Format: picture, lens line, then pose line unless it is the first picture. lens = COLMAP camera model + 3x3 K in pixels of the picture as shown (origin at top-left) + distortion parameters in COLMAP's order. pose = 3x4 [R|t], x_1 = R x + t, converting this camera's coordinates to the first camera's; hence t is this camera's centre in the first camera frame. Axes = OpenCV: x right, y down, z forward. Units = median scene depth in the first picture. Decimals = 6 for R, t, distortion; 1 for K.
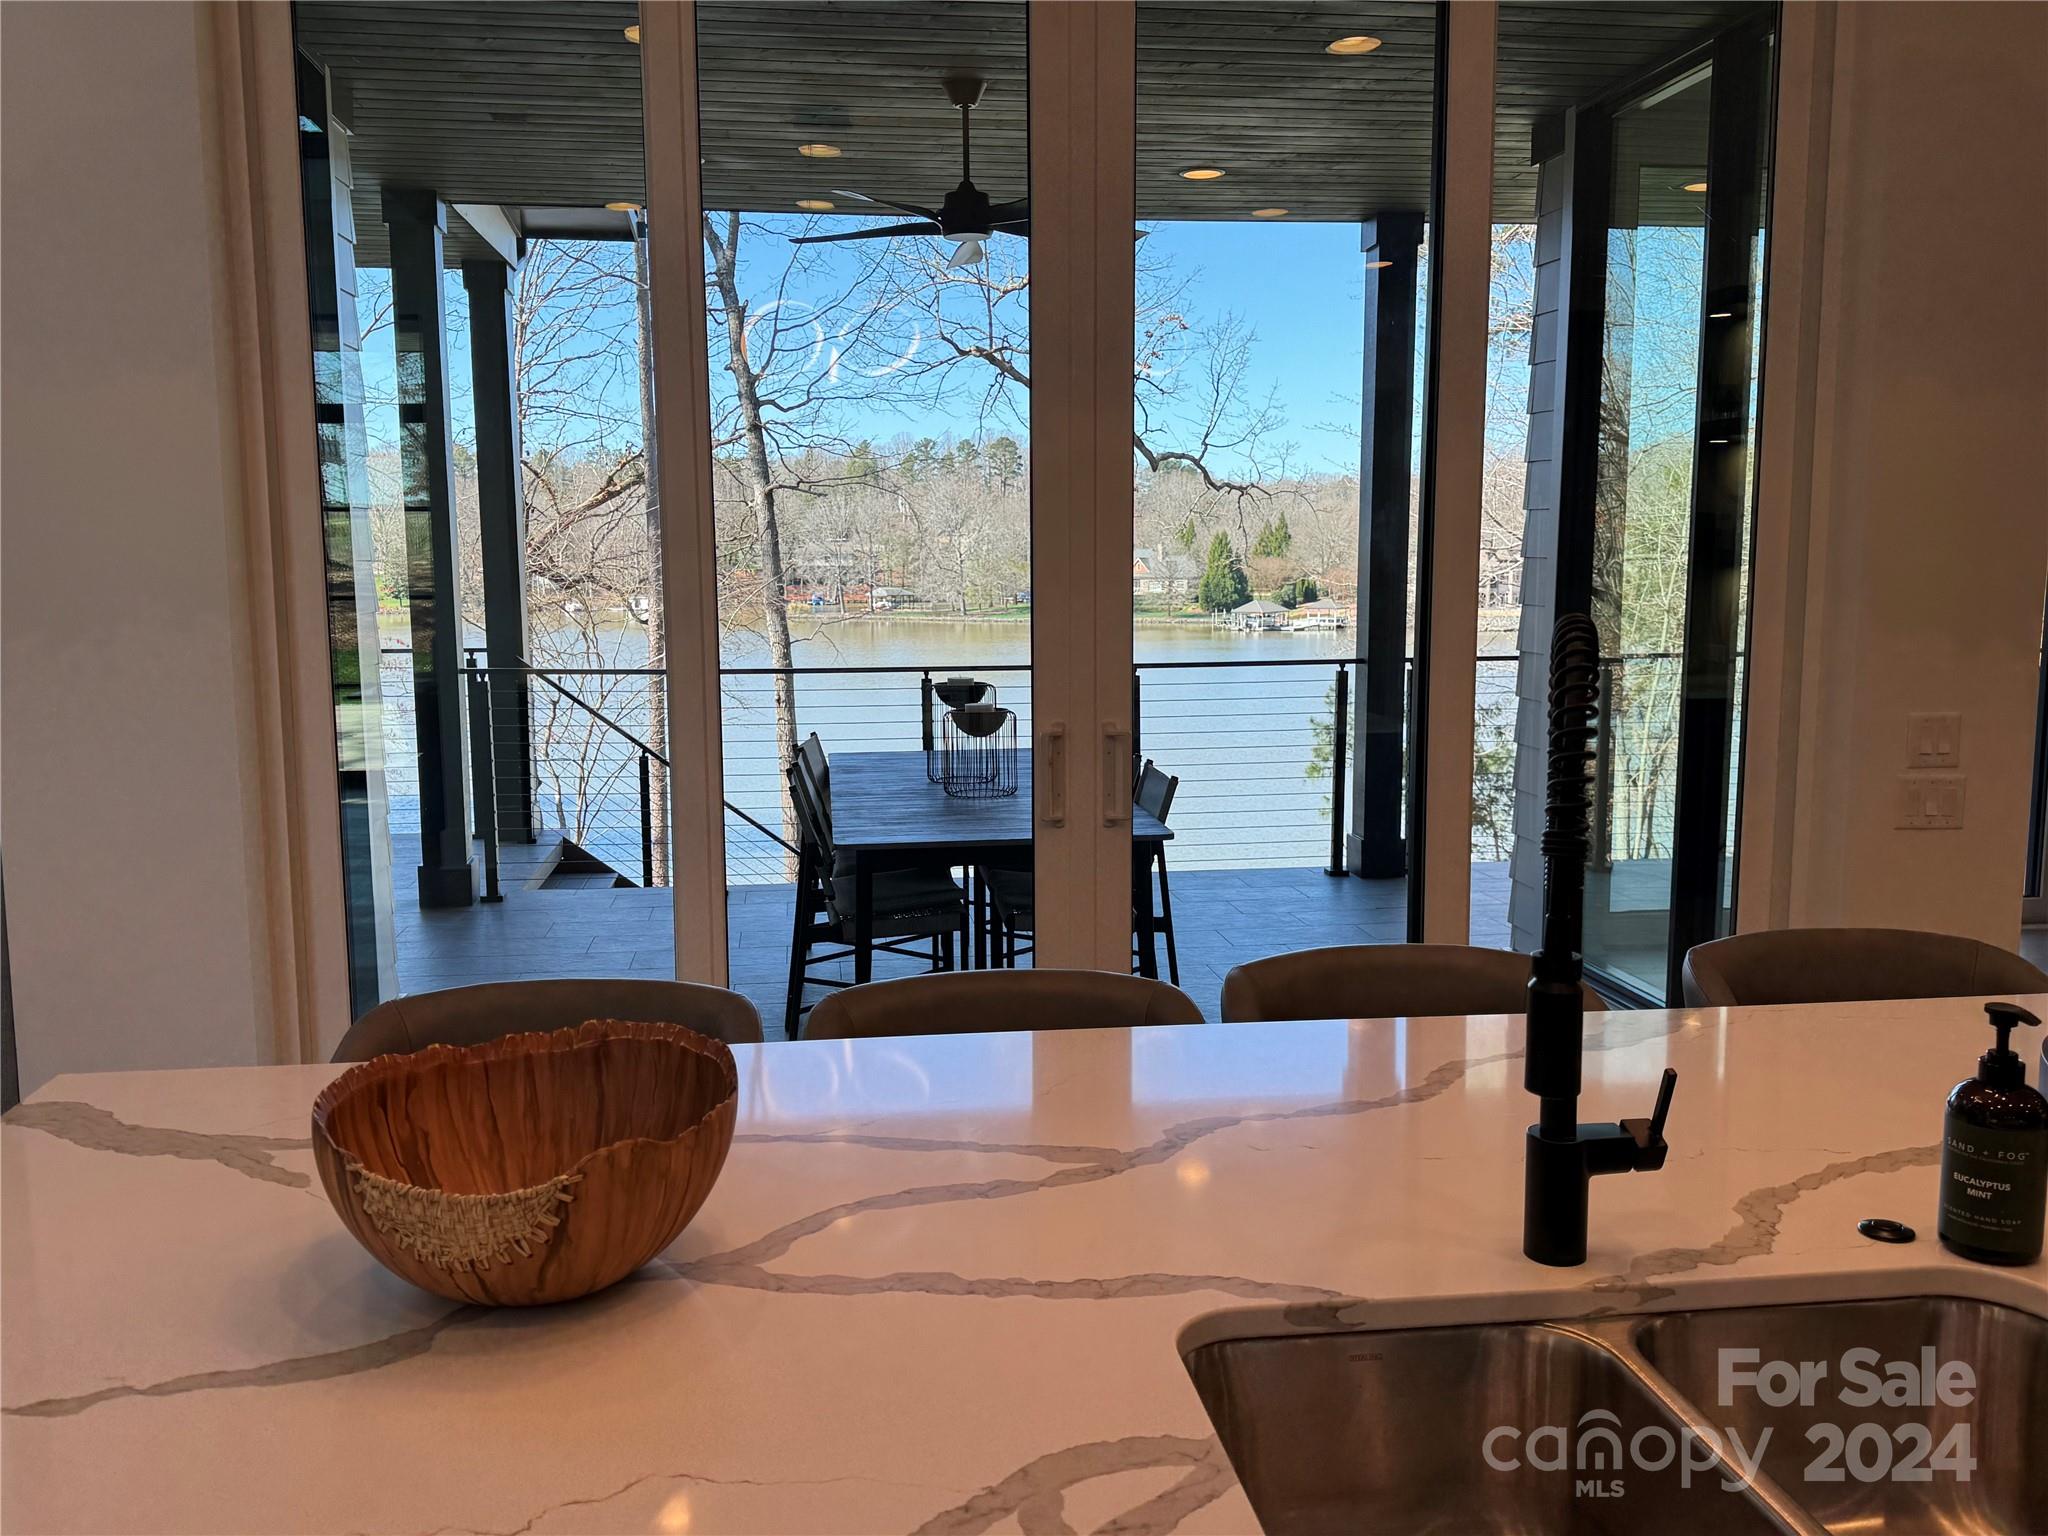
lens RADIAL K [[1717.2, 0, 1024.0], [0, 1717.2, 768.0], [0, 0, 1]] dist [0.001896, -0.001669]
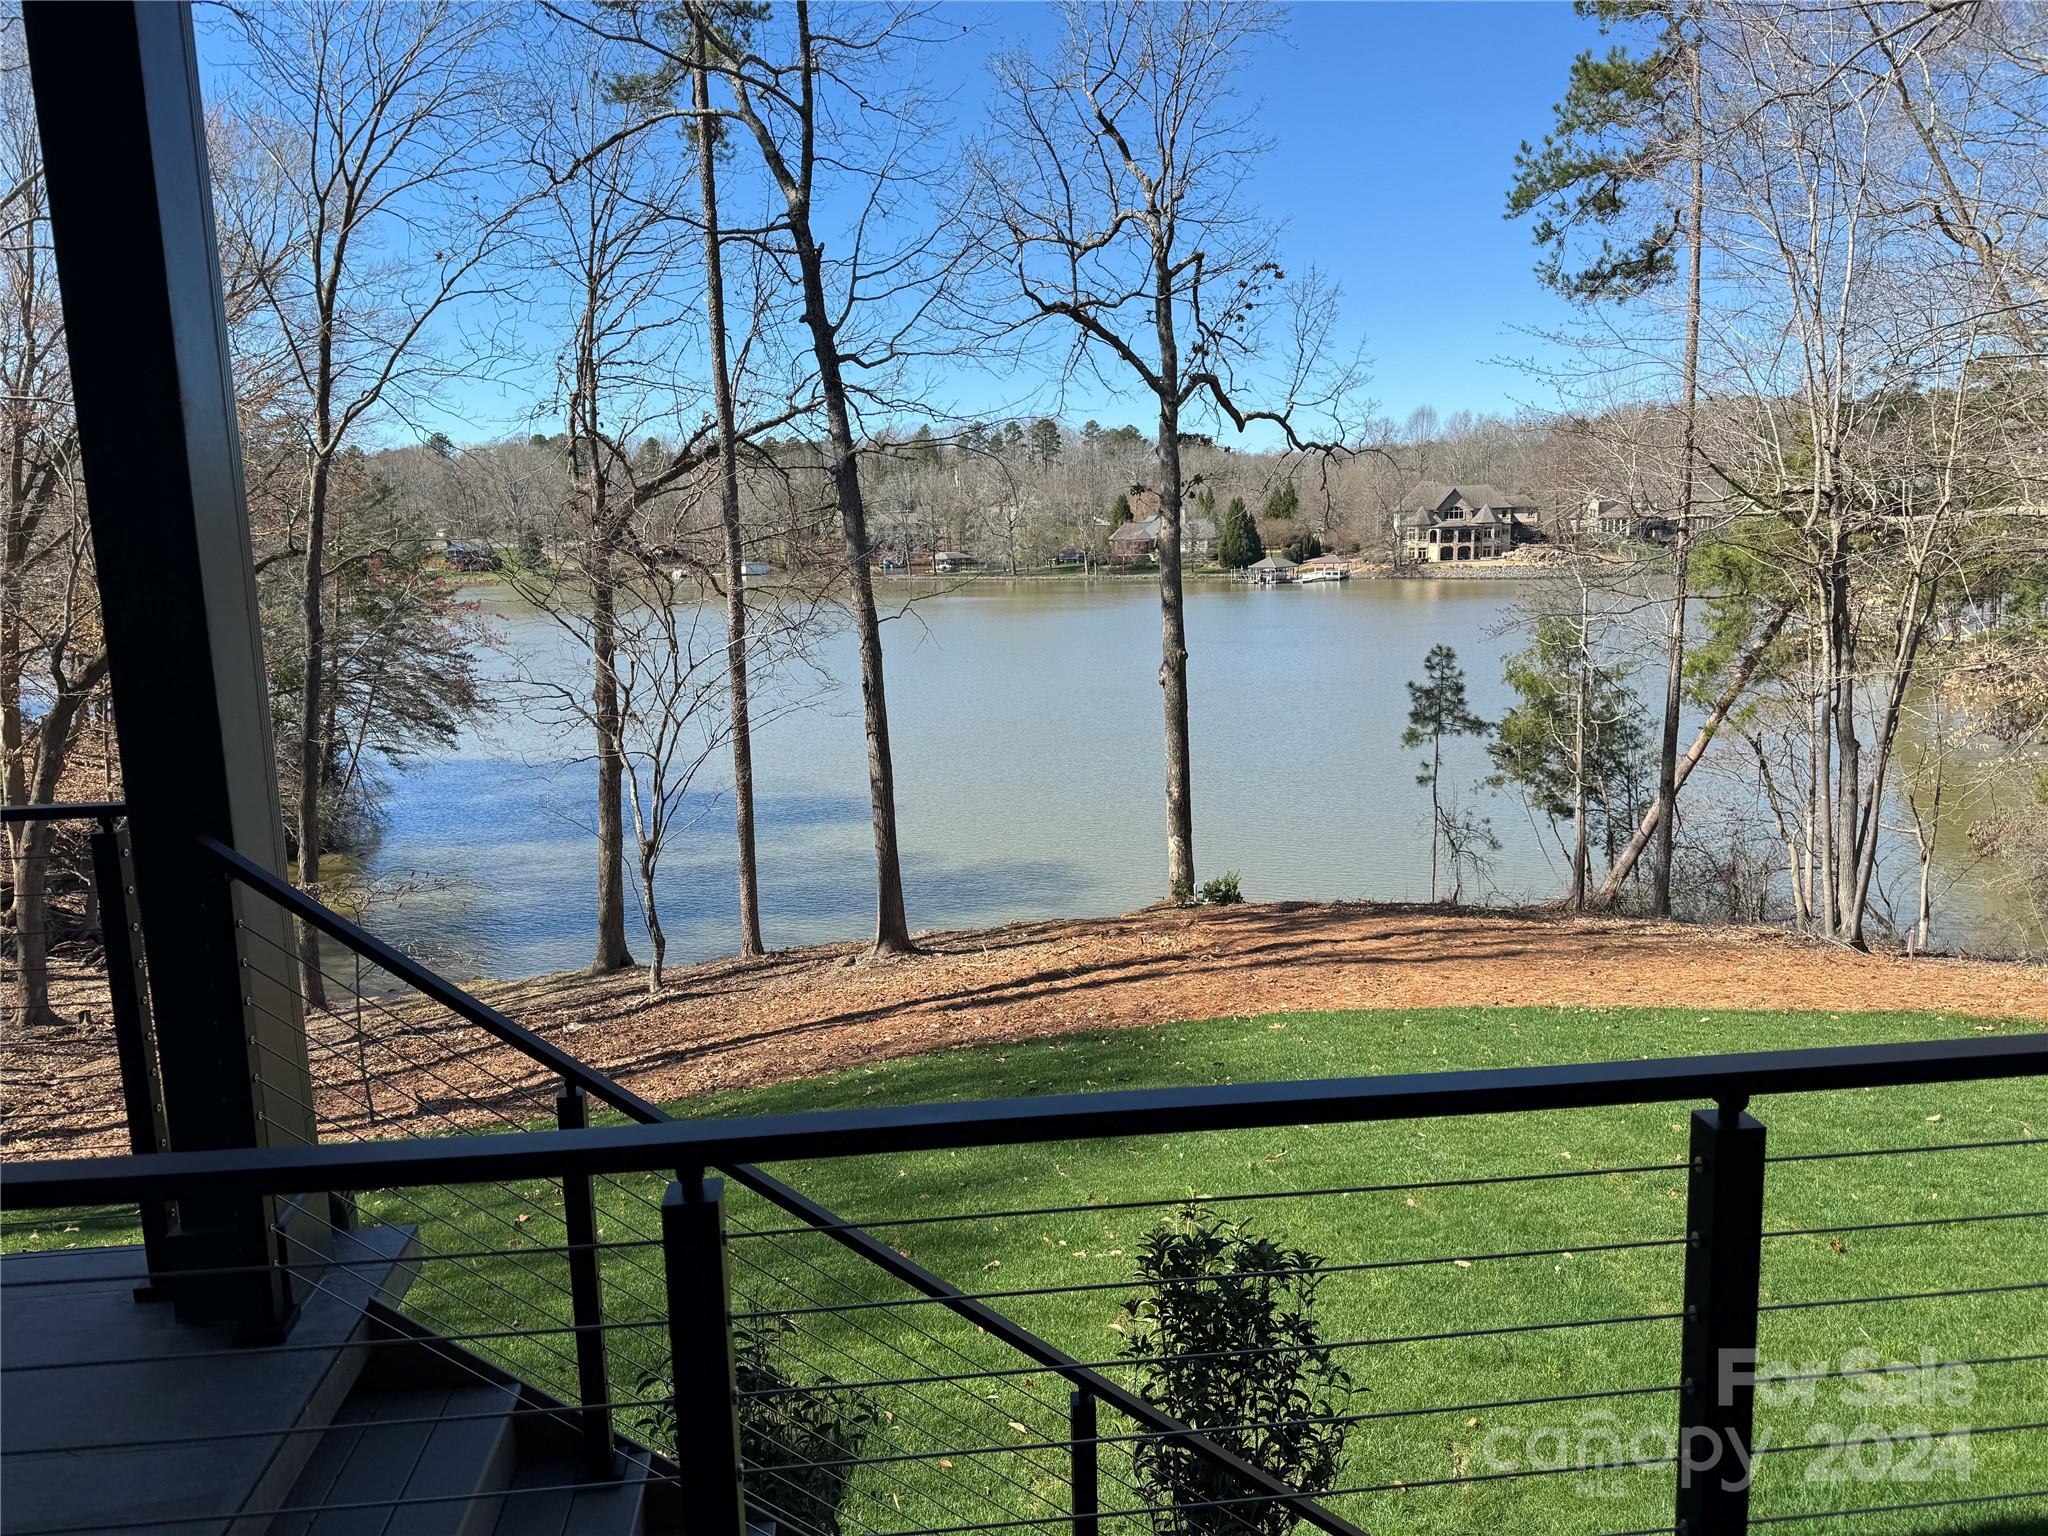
lens RADIAL K [[1418.5, 0, 1016.0], [0, 1418.5, 800.7], [0, 0, 1]] dist [0.000253, -0.000914]
pose [[0.999404, -0.013308, -0.031846, -0.029267], [0.015527, 0.997394, 0.070460, -0.022128], [0.030825, -0.070913, 0.997006, 0.175705]]
